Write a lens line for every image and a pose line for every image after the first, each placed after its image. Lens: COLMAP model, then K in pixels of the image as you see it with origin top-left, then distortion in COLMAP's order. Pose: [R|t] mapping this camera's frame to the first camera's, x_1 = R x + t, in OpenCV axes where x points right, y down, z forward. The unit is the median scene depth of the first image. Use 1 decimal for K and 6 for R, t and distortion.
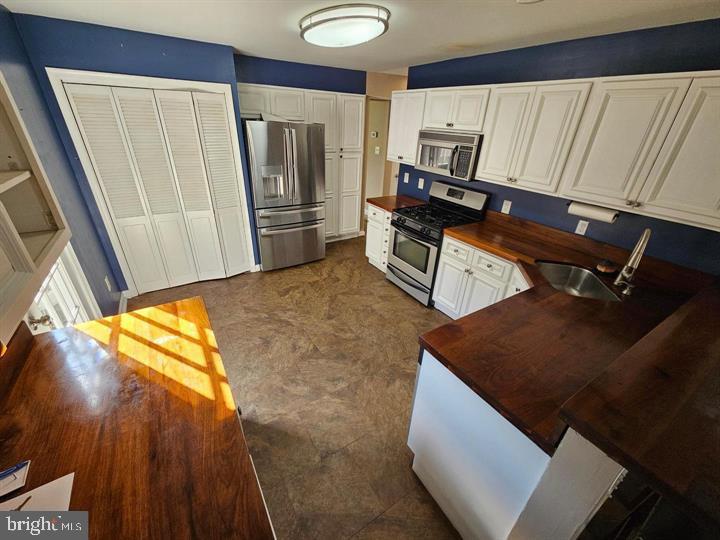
lens RADIAL K [[296.9, 0, 358.8], [0, 296.9, 269.2], [0, 0, 1]] dist [0.002128, -0.000477]
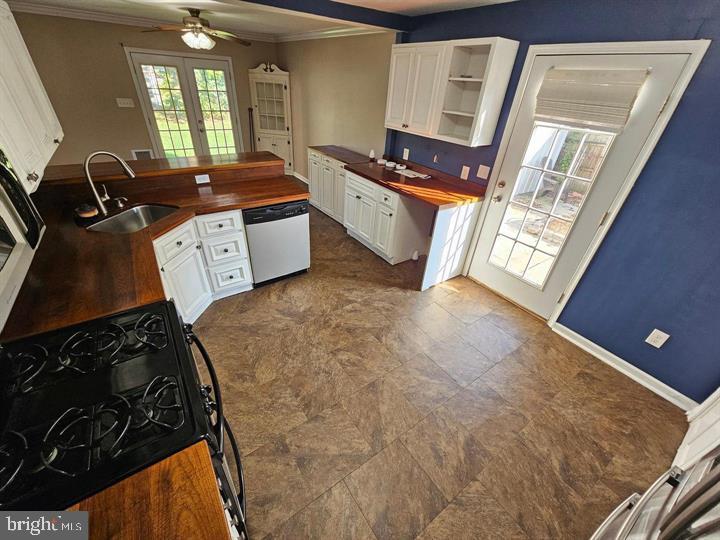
lens RADIAL K [[296.9, 0, 356.0], [0, 296.9, 272.8], [0, 0, 1]] dist [0.002128, -0.000477]
pose [[-0.994905, -0.061456, -0.079917, 0.015522], [-0.099969, 0.498978, 0.860830, -0.598473], [-0.013026, 0.864433, -0.502579, 1.187231]]
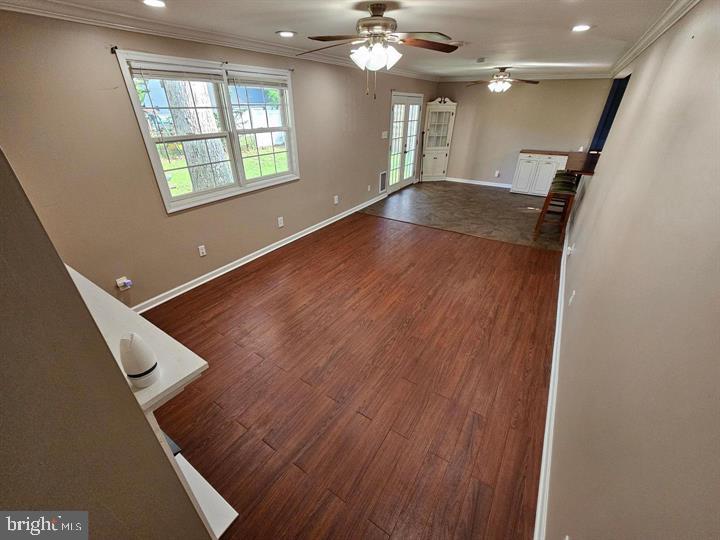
lens RADIAL K [[296.9, 0, 357.7], [0, 296.9, 272.4], [0, 0, 1]] dist [0.002128, -0.000477]
pose [[-0.906177, 0.167112, -0.388481, 2.376685], [-0.226928, 0.583012, 0.780129, -0.507885], [0.356858, 0.795091, -0.490390, 1.231873]]
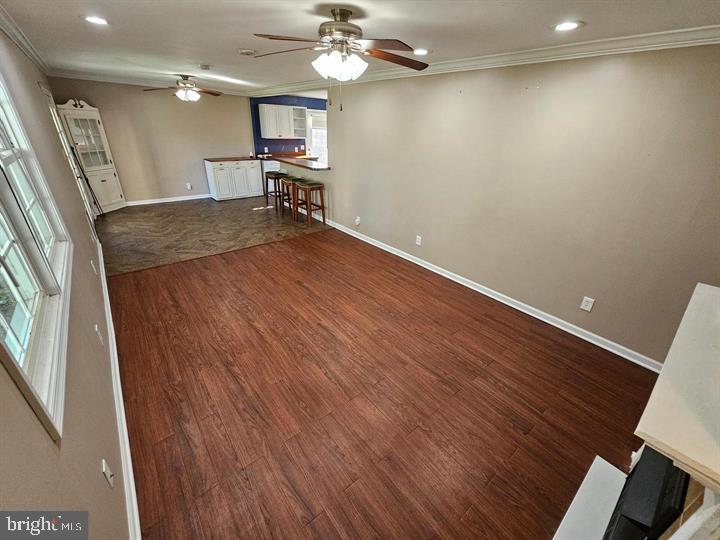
lens RADIAL K [[296.9, 0, 352.7], [0, 296.9, 273.1], [0, 0, 1]] dist [0.002128, -0.000477]
pose [[0.114508, 0.409464, -0.905112, 2.783073], [-0.477243, 0.821756, 0.311377, -0.078282], [0.871279, 0.396303, 0.289512, 0.457181]]
